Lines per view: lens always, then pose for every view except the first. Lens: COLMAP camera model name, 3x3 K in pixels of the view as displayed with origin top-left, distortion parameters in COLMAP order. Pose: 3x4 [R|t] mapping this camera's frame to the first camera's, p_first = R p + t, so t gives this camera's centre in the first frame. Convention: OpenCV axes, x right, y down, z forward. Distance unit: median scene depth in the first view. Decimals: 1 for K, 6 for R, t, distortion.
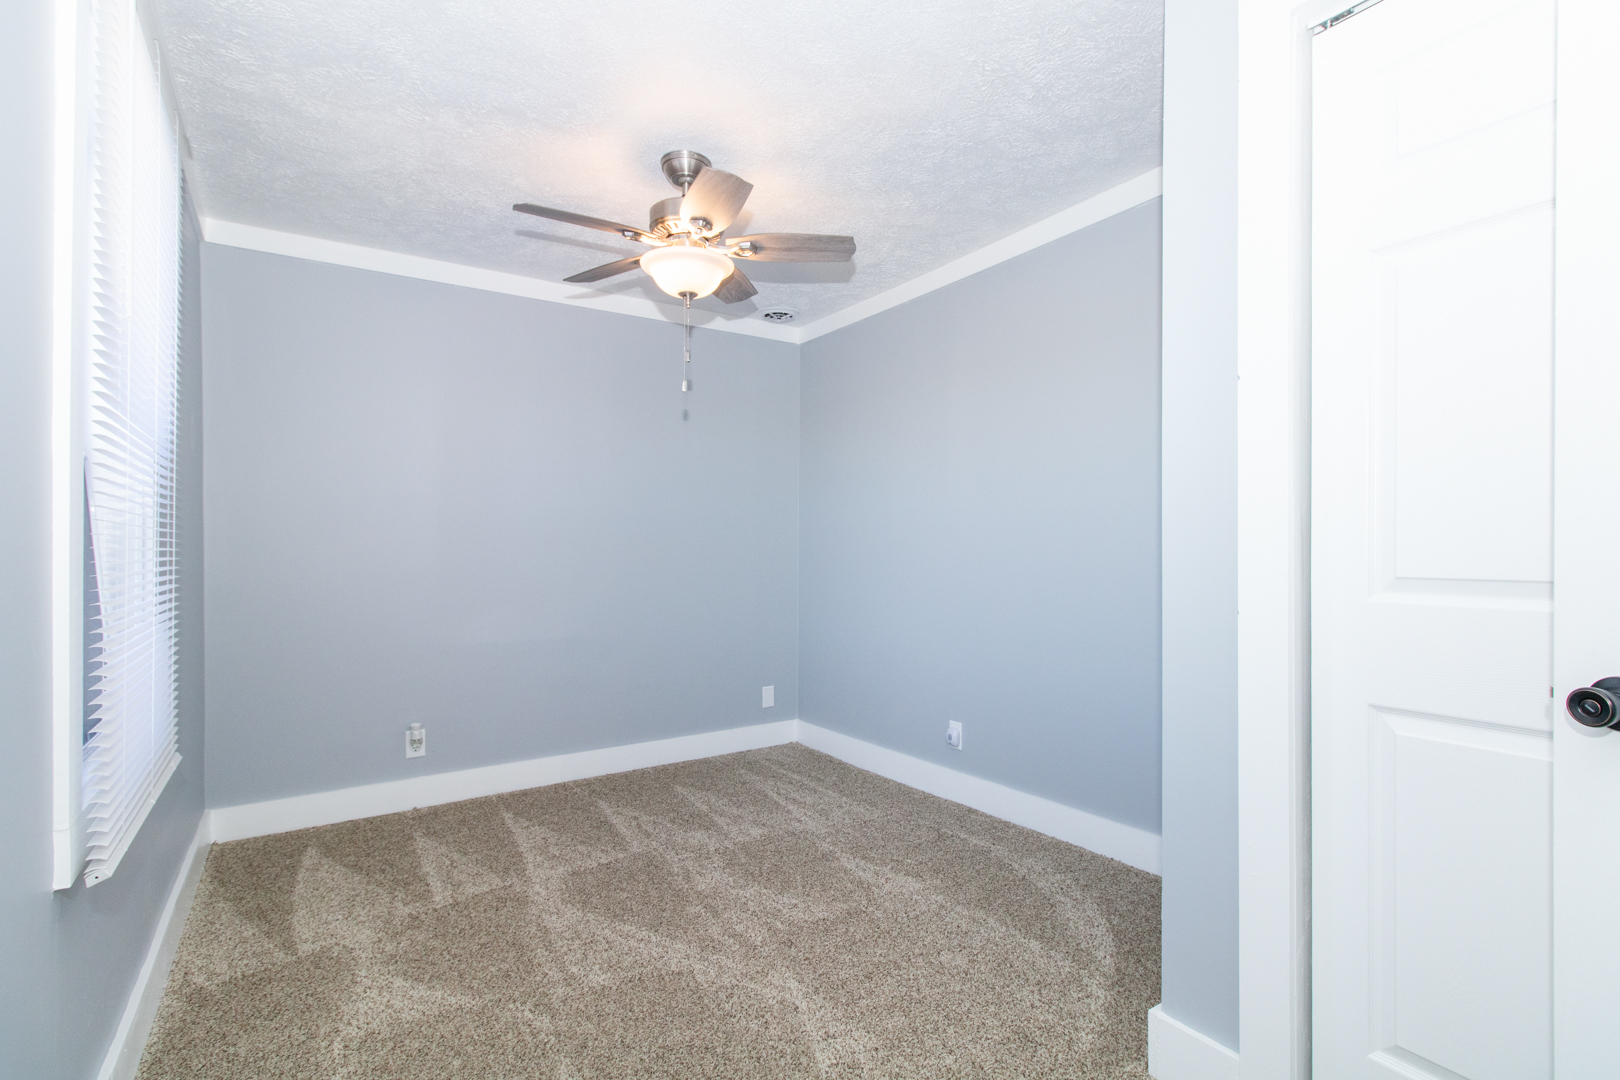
lens RADIAL K [[751.9, 0, 808.4], [0, 751.9, 551.0], [0, 0, 1]] dist [0.003151, 0.000913]
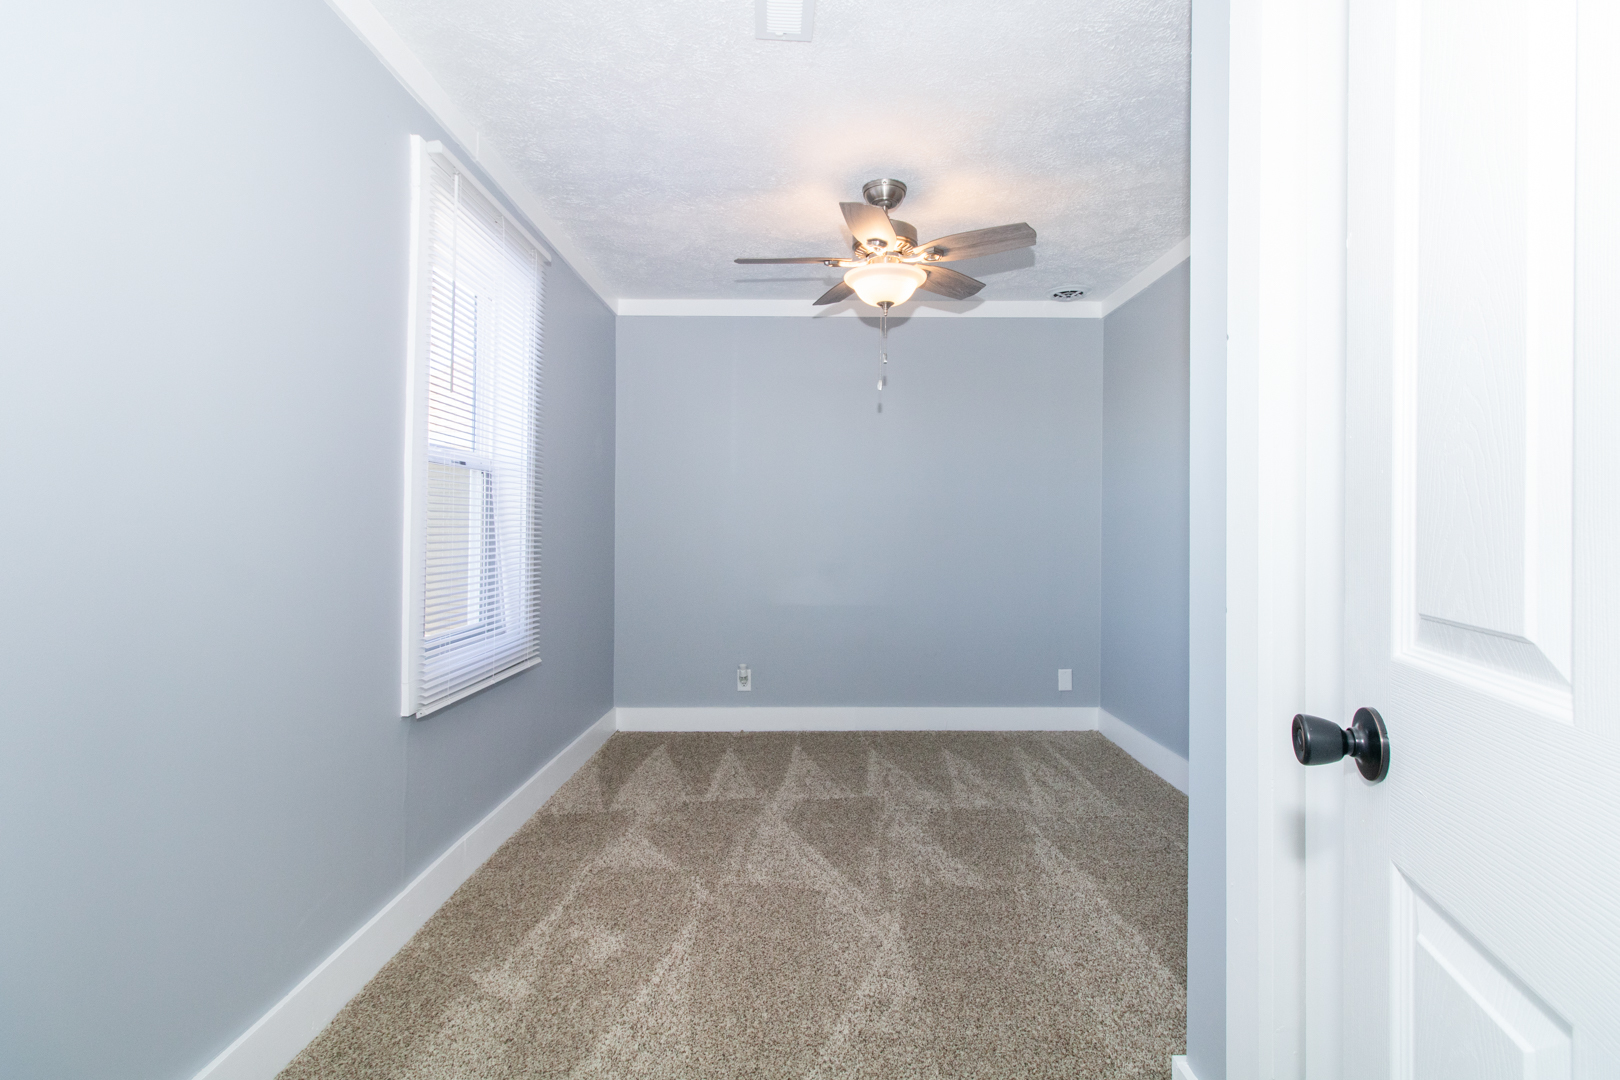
lens RADIAL K [[751.9, 0, 850.6], [0, 751.9, 518.9], [0, 0, 1]] dist [0.003151, 0.000913]
pose [[0.841611, 0.001066, -0.540083, 0.397804], [-0.008911, 0.999889, -0.011913, -0.004822], [0.540010, 0.014839, 0.841528, 0.026998]]
